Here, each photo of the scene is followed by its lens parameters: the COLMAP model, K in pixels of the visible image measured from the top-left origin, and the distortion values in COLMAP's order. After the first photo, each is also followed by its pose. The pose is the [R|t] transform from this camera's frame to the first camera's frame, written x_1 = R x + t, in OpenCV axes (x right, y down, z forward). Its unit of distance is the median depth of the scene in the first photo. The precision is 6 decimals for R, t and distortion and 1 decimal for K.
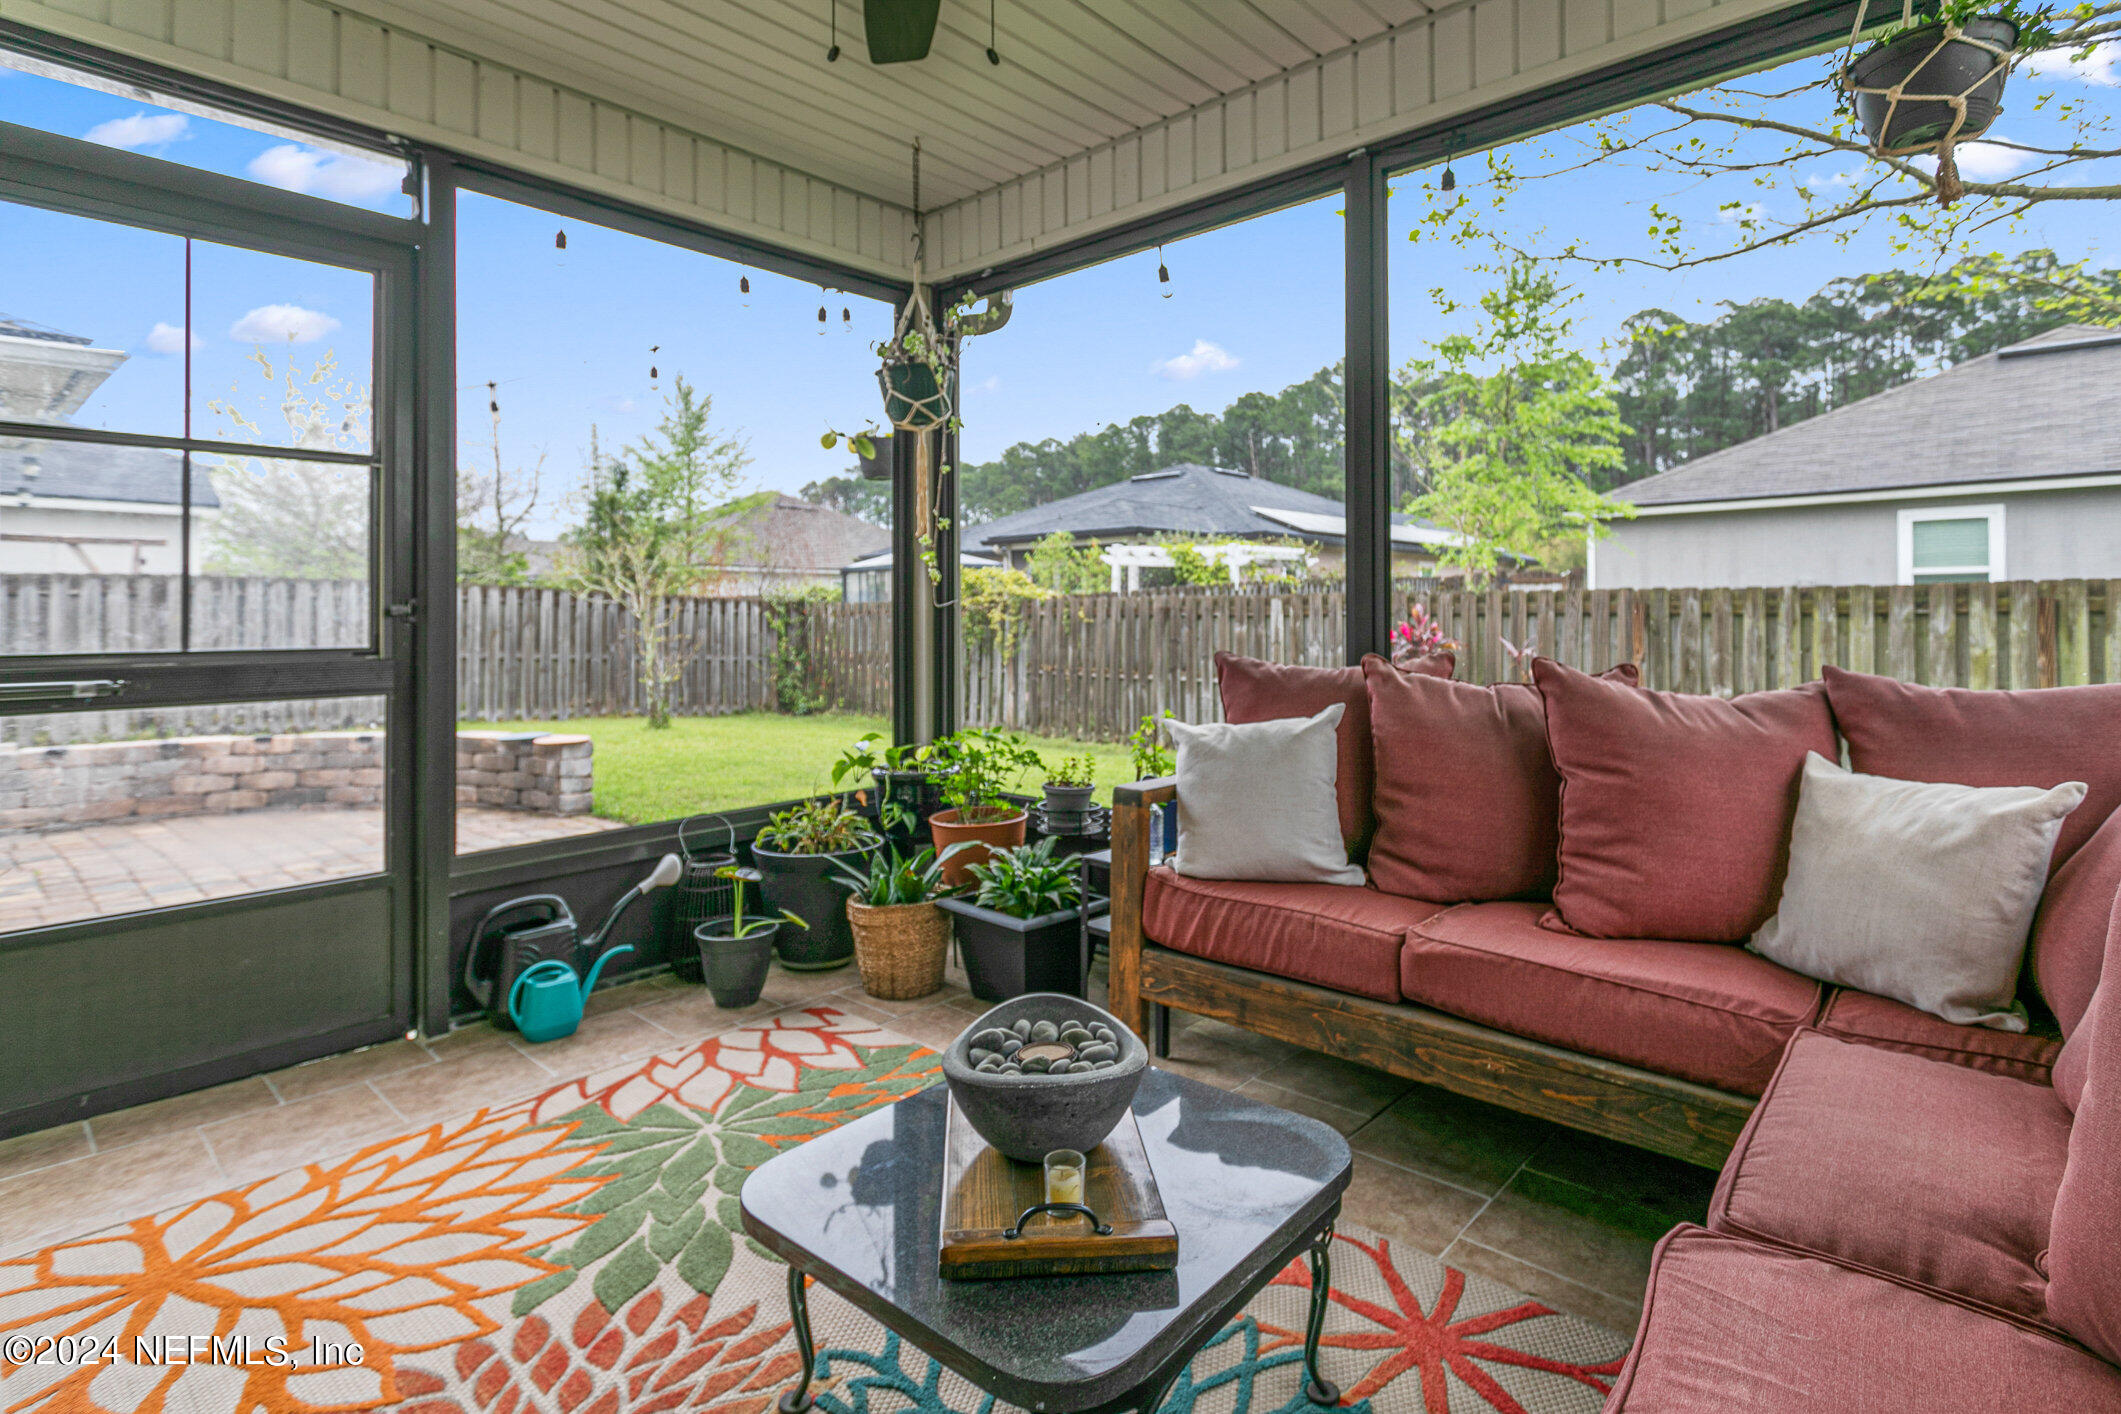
lens RADIAL K [[1047.0, 0, 1063.3], [0, 1047.0, 610.4], [0, 0, 1]] dist [-0.000395, 0.001386]
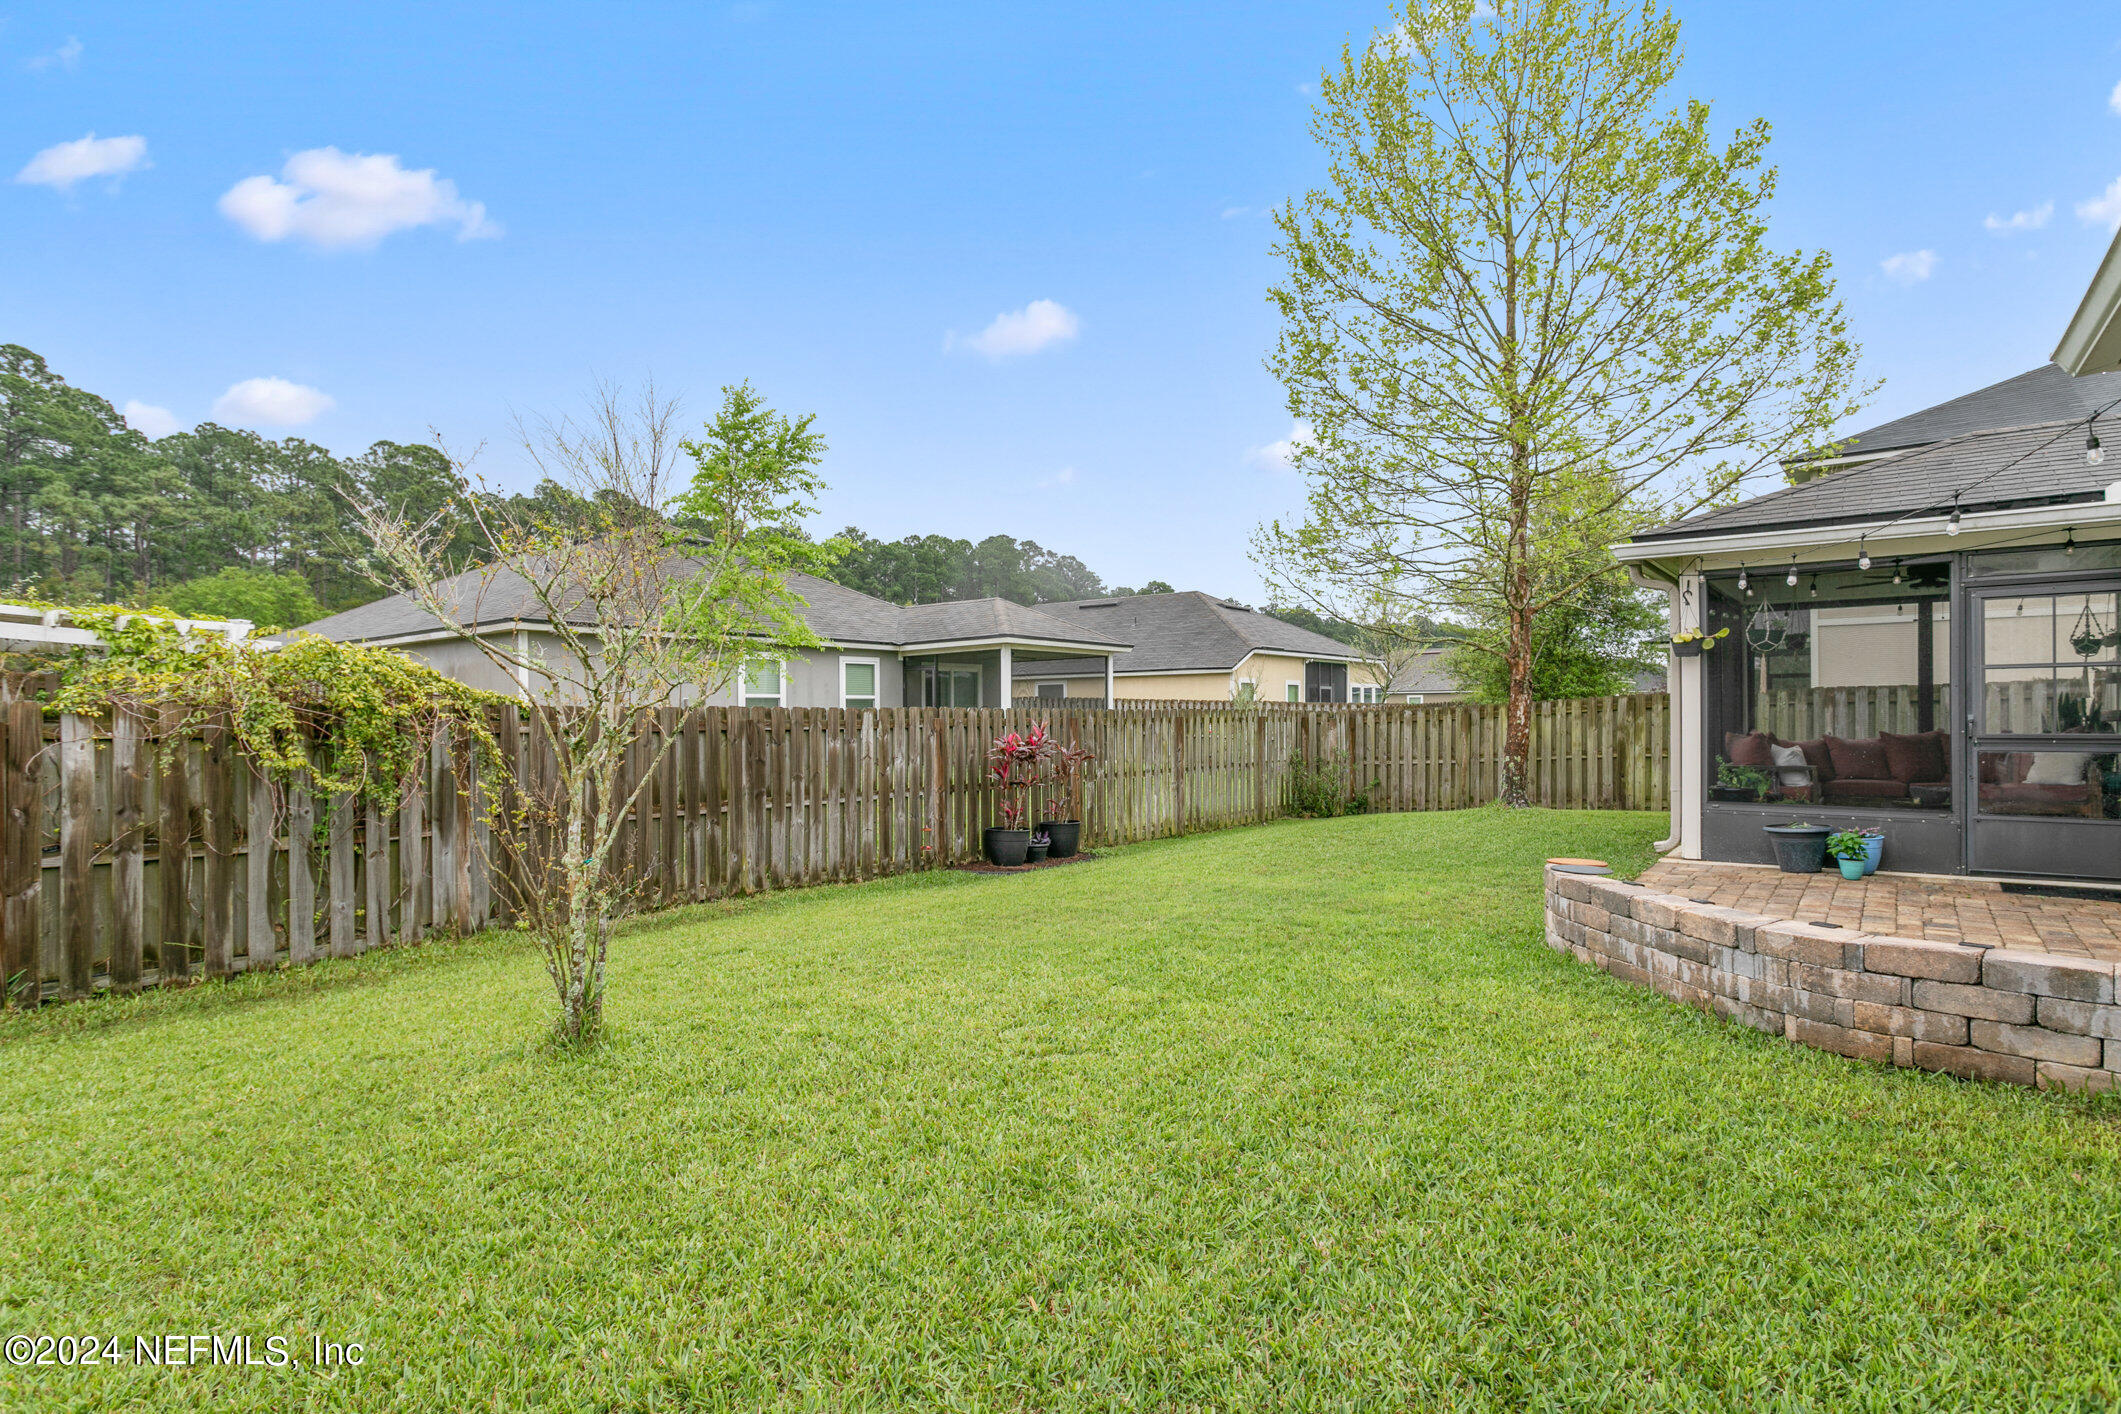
lens RADIAL K [[1041.2, 0, 1056.8], [0, 1041.2, 722.5], [0, 0, 1]] dist [0.002650, 0.001051]
pose [[-0.050635, -0.001172, 0.998717, -0.598174], [0.001355, 0.999998, 0.001243, -0.001703], [-0.998716, 0.001416, -0.050633, 0.665372]]
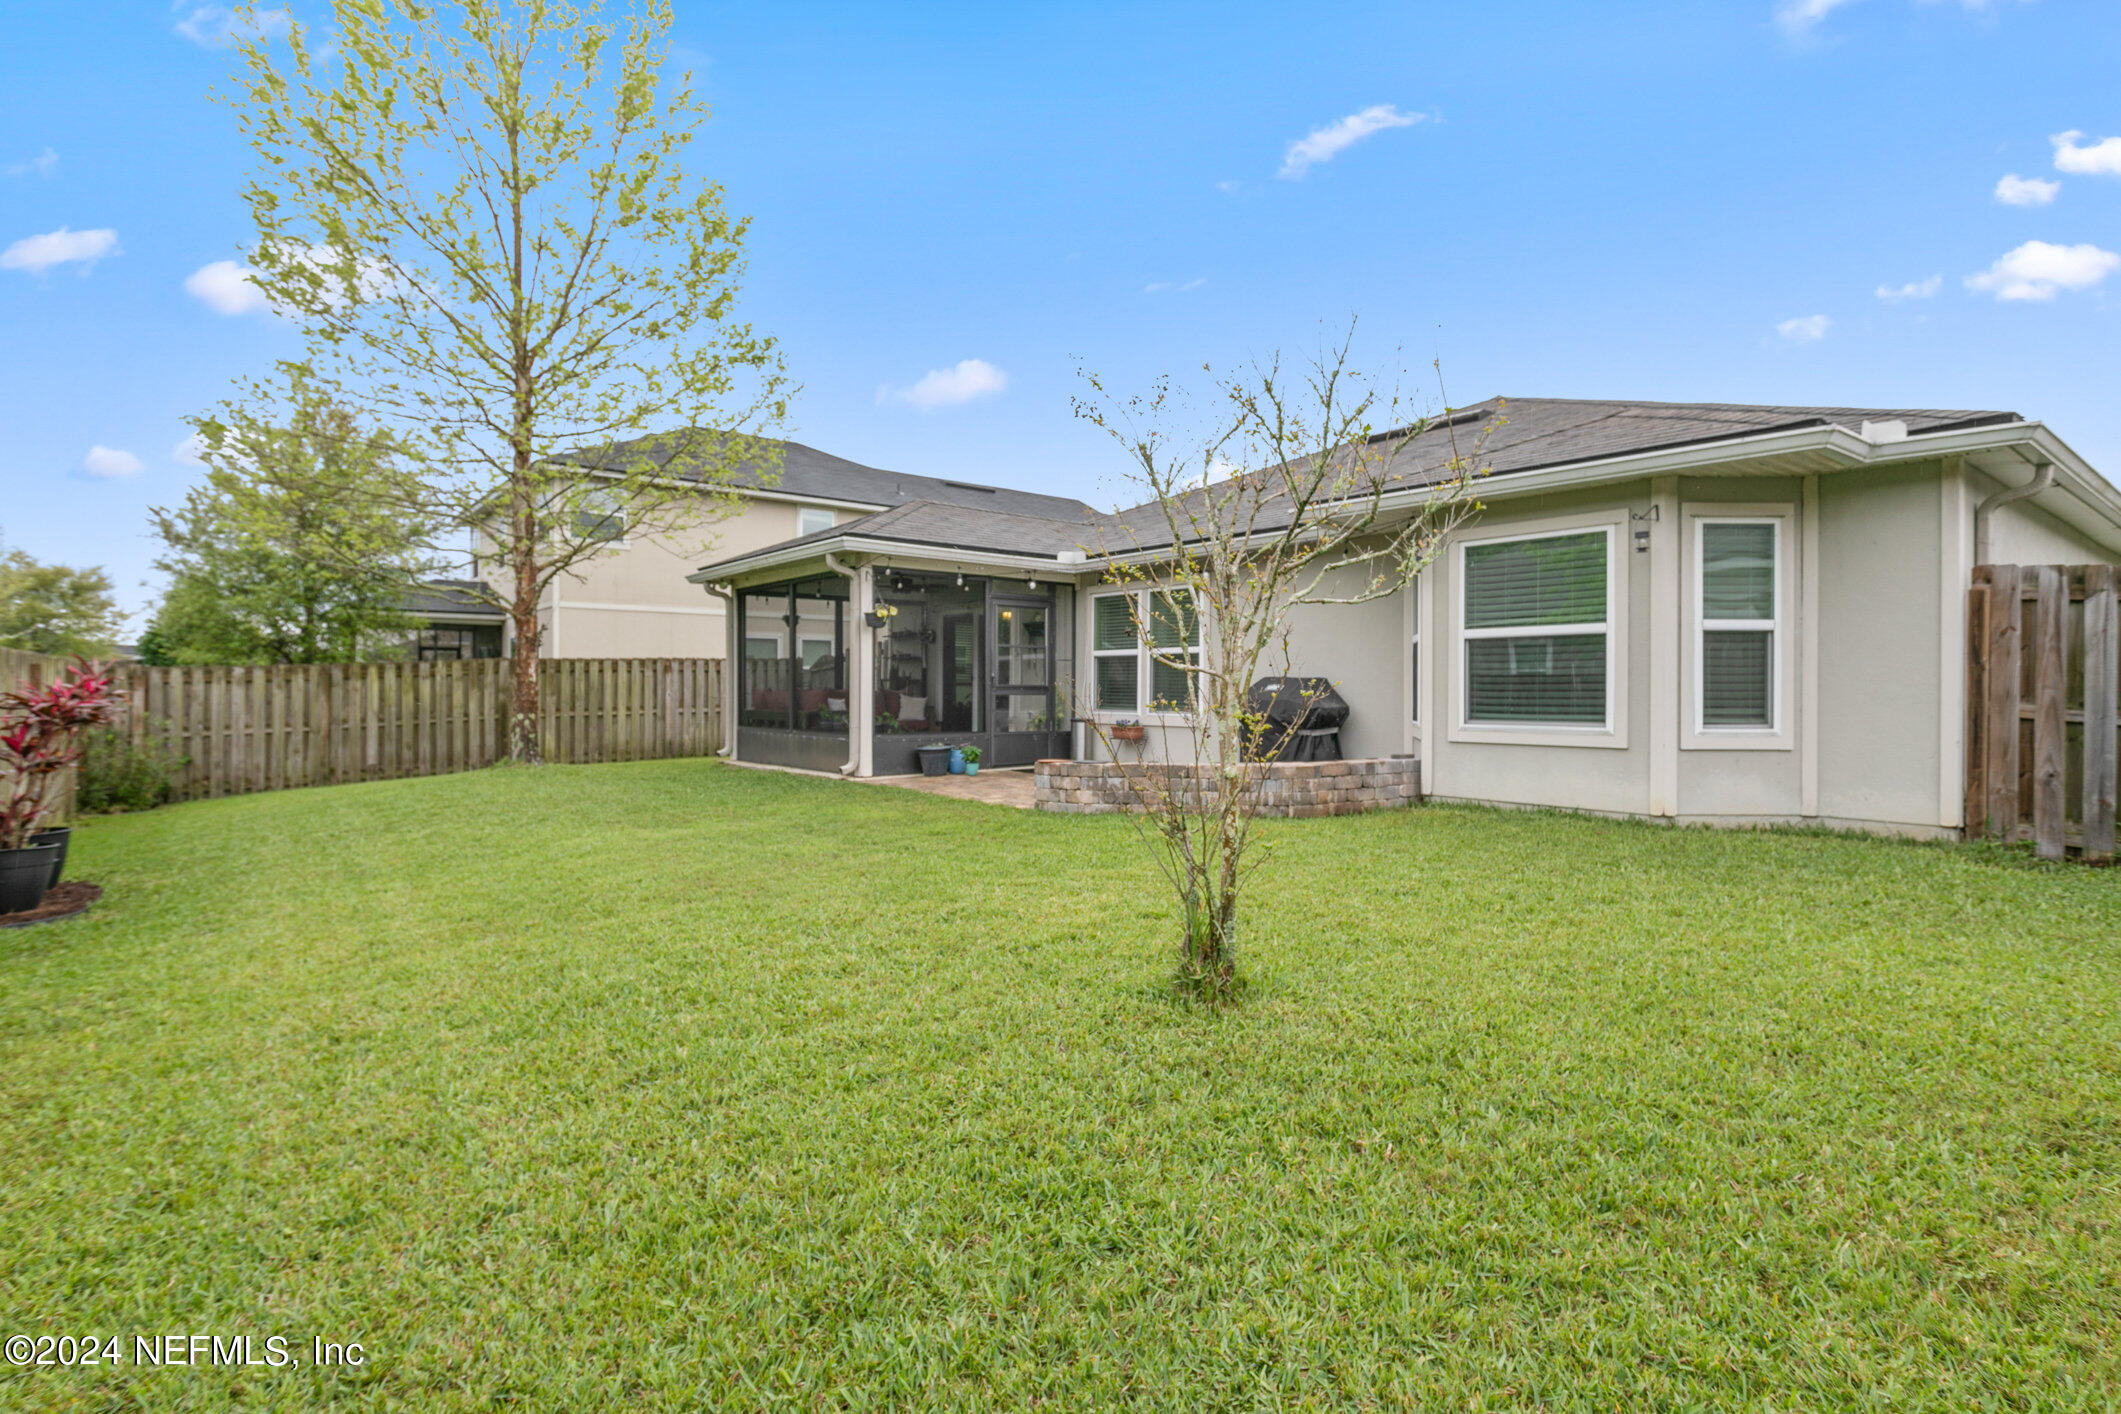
lens RADIAL K [[1024.3, 0, 1061.0], [0, 1024.3, 689.2], [0, 0, 1]] dist [0.000313, 0.000646]
pose [[-0.986331, 0.002109, 0.164765, -0.318113], [0.000270, 0.999937, -0.011186, 0.017616], [-0.164779, -0.010988, -0.986269, 1.009856]]
